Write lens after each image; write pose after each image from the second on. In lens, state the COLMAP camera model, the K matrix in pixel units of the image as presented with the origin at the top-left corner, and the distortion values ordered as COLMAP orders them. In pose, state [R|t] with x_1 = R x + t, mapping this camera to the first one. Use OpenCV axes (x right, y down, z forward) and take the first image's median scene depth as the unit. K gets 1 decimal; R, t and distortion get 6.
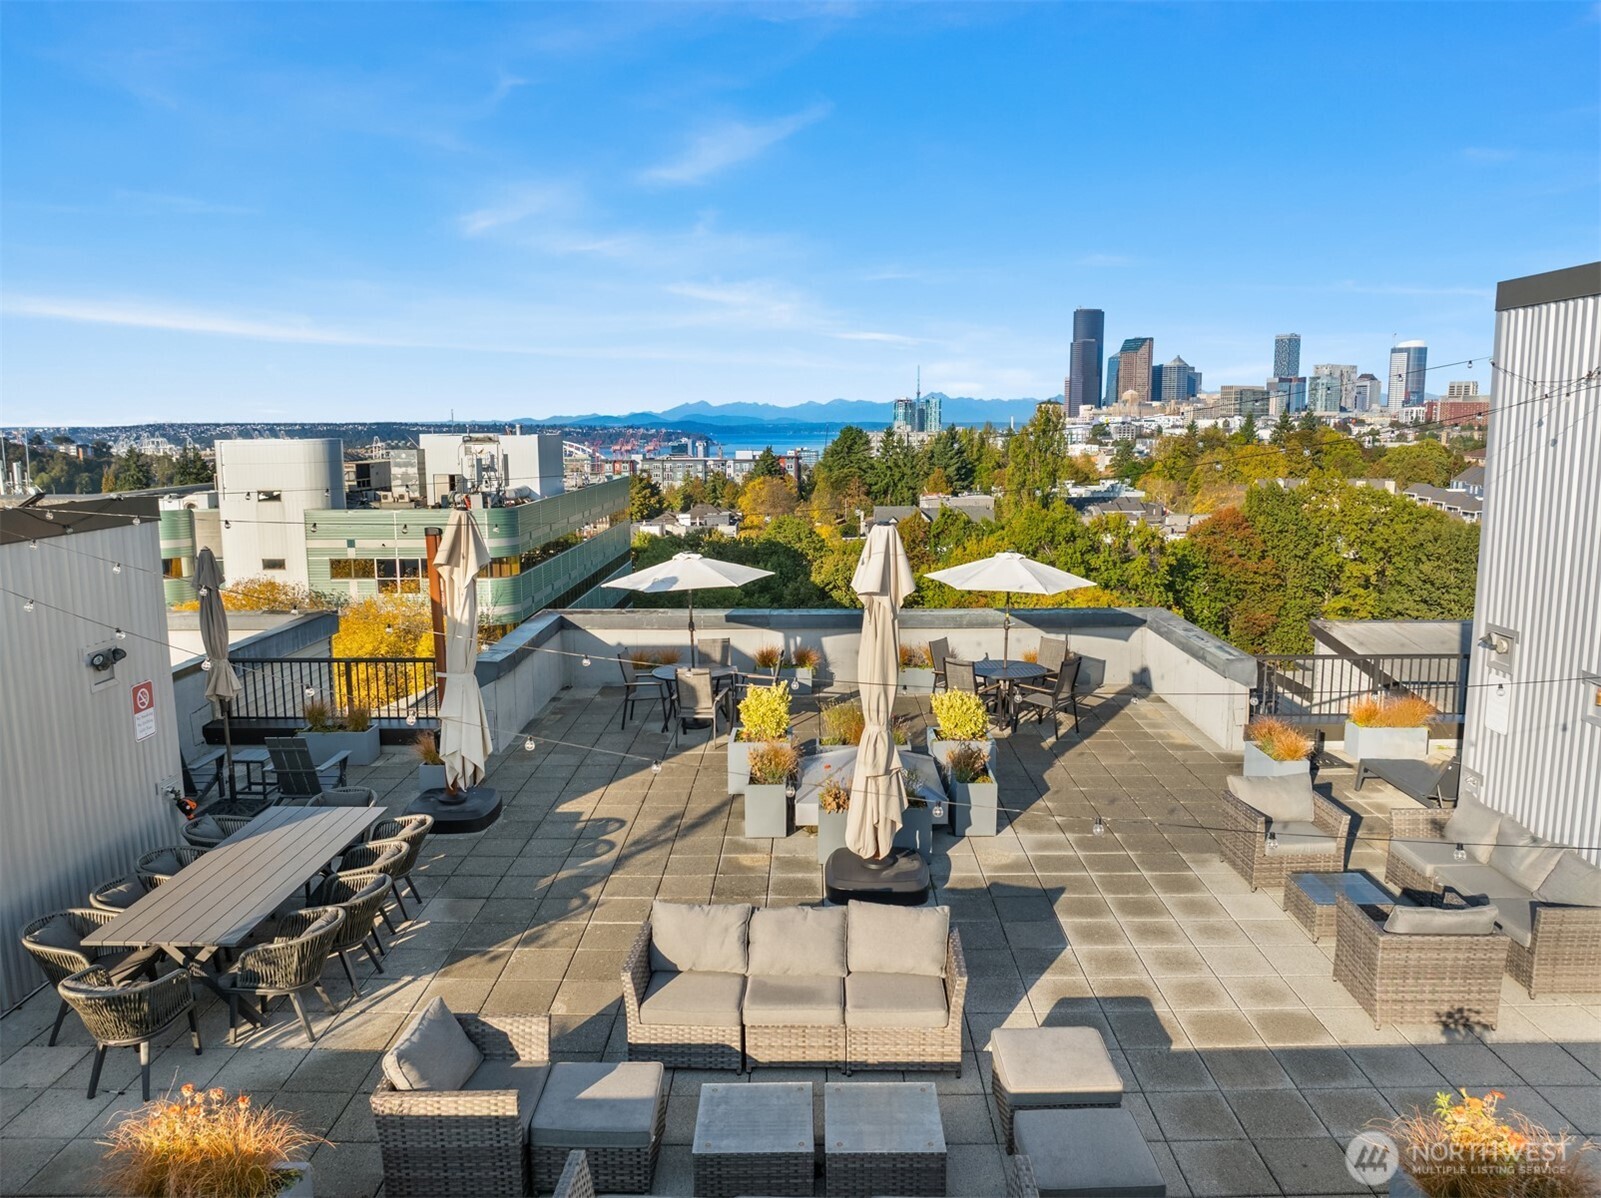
lens RADIAL K [[1130.2, 0, 814.5], [0, 1130.2, 597.5], [0, 0, 1]] dist [-0.037867, 0.003669]
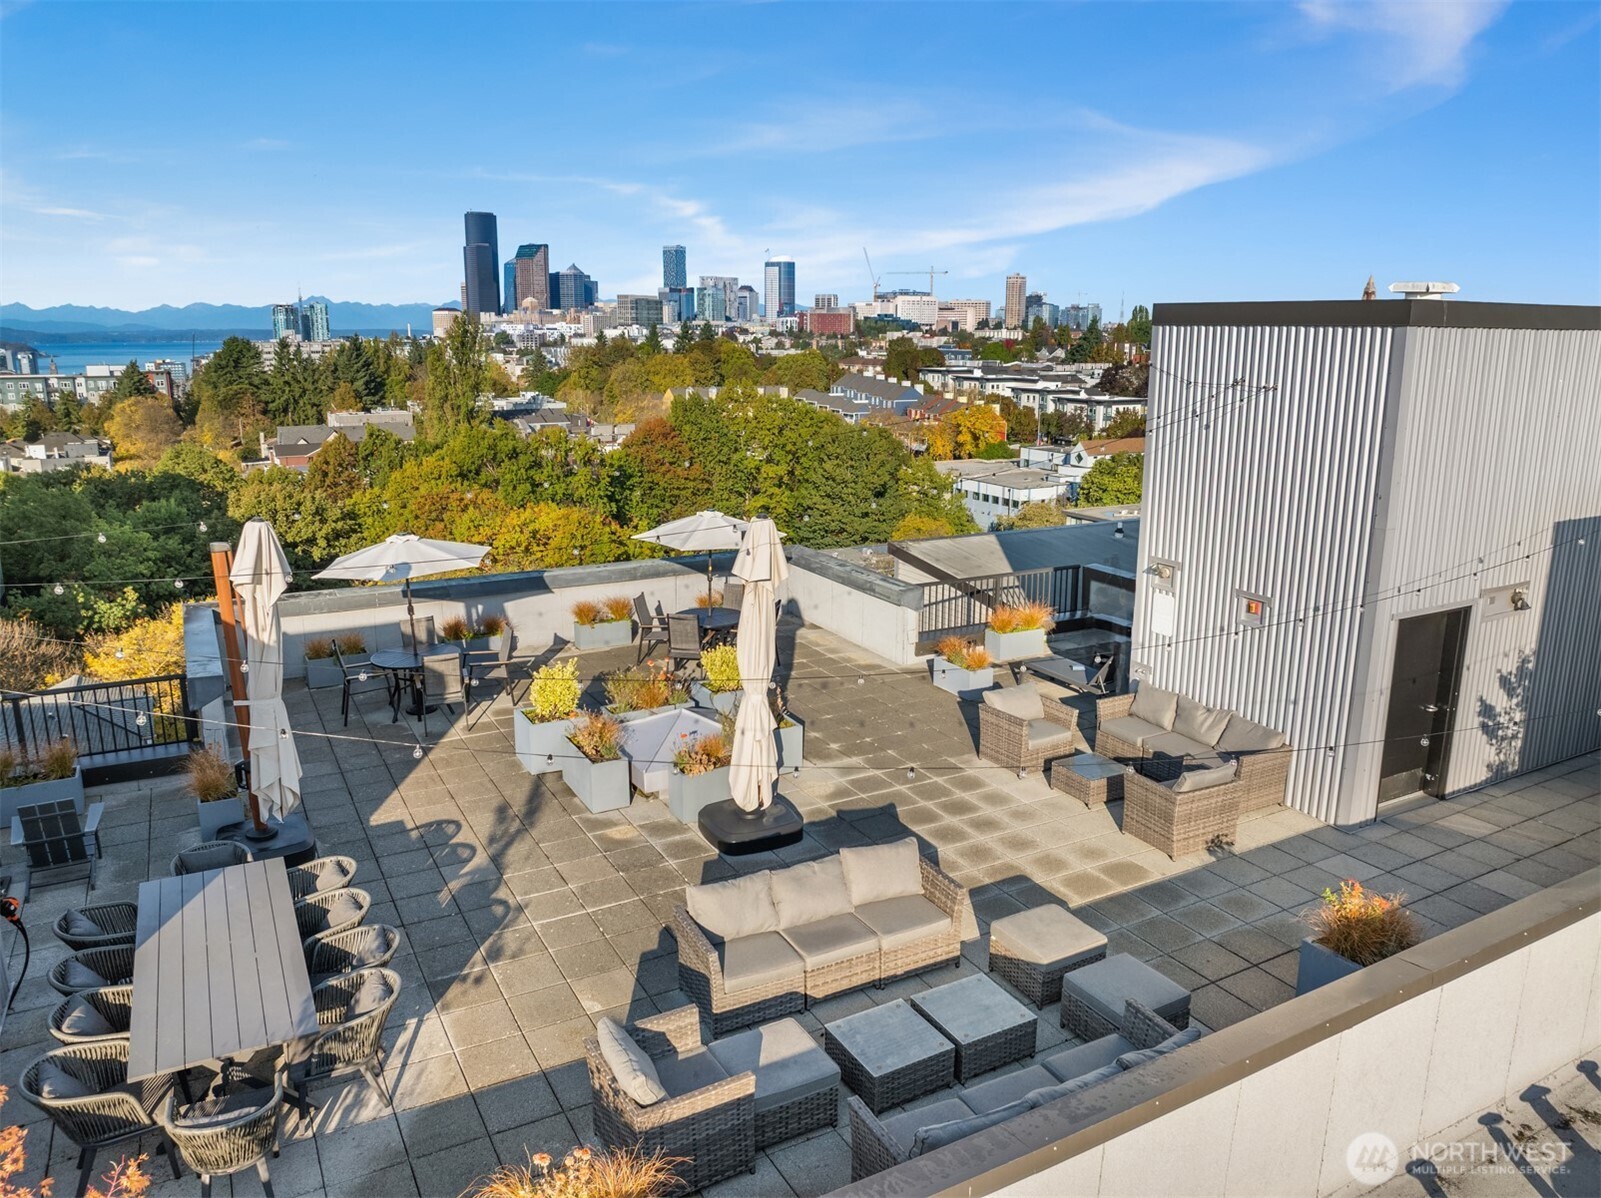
lens RADIAL K [[1130.2, 0, 810.5], [0, 1130.2, 593.2], [0, 0, 1]] dist [-0.037867, 0.003669]
pose [[0.873439, -0.101644, 0.476207, -0.026683], [0.065277, 0.993585, 0.092346, -0.005478], [-0.482538, -0.049573, 0.874471, -0.000260]]
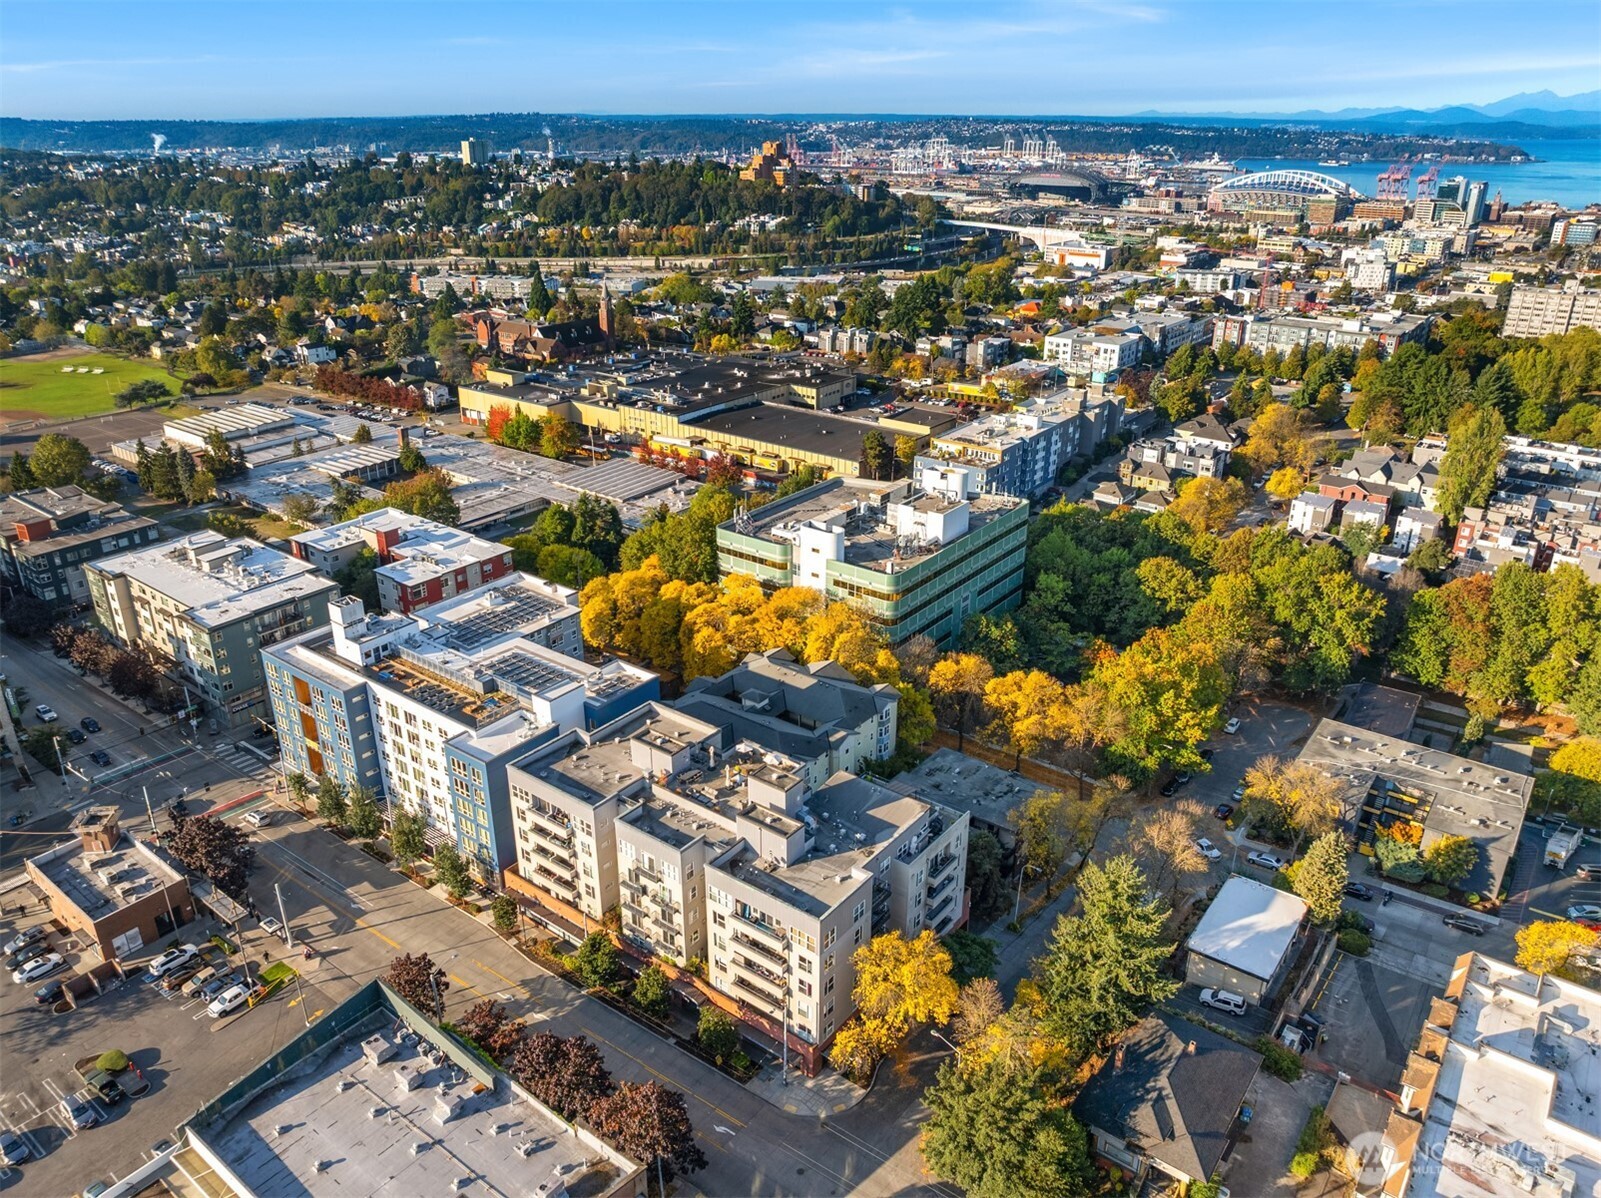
lens RADIAL K [[1130.2, 0, 811.3], [0, 1130.2, 587.5], [0, 0, 1]] dist [-0.037867, 0.003669]
pose [[0.801582, 0.242366, -0.546558, 0.495084], [-0.100753, 0.955836, 0.276092, -0.379773], [0.589335, -0.166243, 0.790599, -0.562122]]
